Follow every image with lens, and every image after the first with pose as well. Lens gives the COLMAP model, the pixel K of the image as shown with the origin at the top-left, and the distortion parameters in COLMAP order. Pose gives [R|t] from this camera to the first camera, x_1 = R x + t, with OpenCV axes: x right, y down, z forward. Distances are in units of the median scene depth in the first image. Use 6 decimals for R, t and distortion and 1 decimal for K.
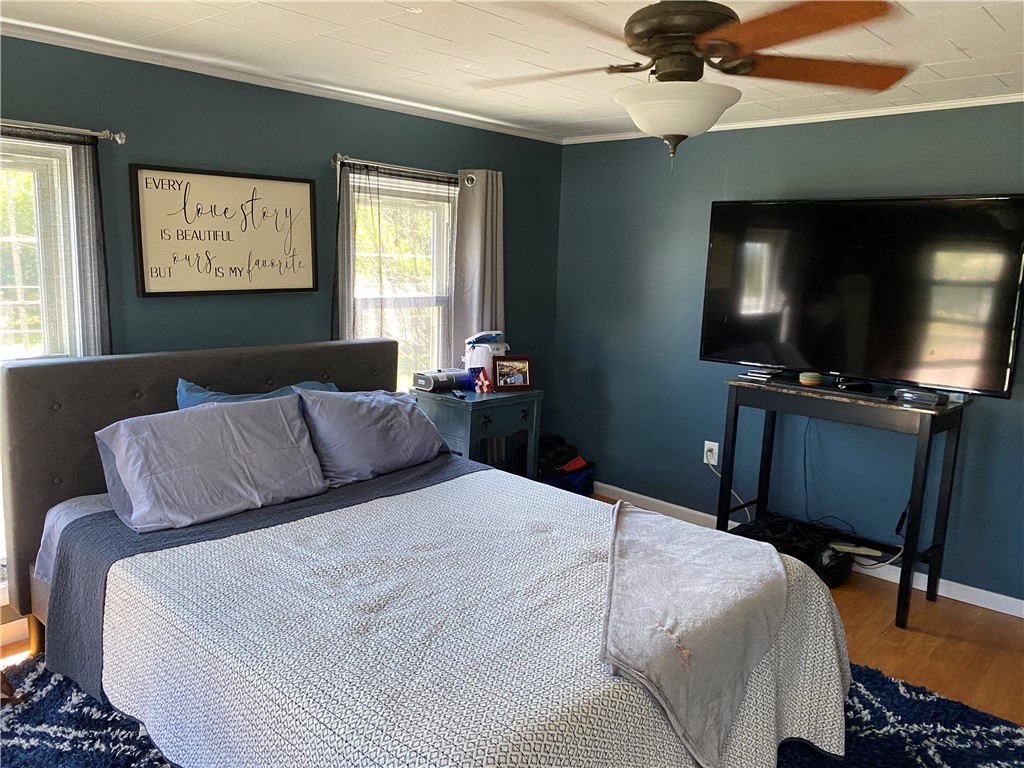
lens RADIAL K [[784.8, 0, 511.7], [0, 784.8, 379.8], [0, 0, 1]] dist [0.033905, -0.036634]
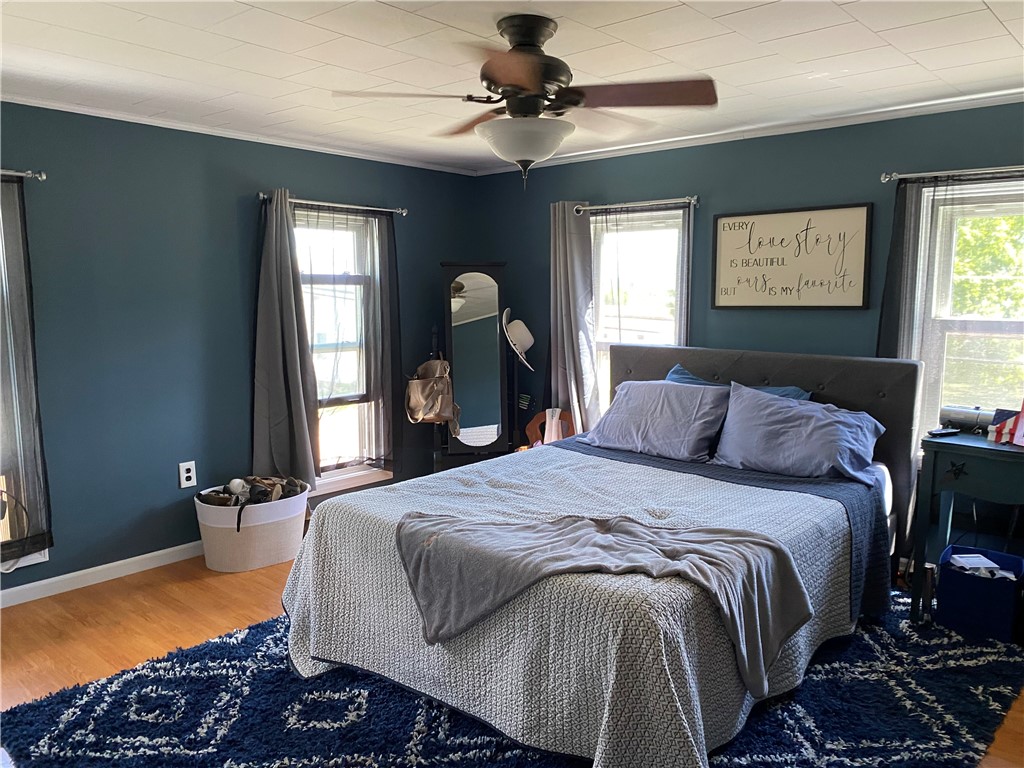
lens RADIAL K [[784.8, 0, 511.9], [0, 784.8, 388.9], [0, 0, 1]] dist [0.033905, -0.036634]
pose [[0.014161, 0.100852, -0.994801, 0.878929], [-0.160624, 0.982209, 0.097289, -0.041517], [0.986914, 0.158411, 0.030108, 0.594133]]
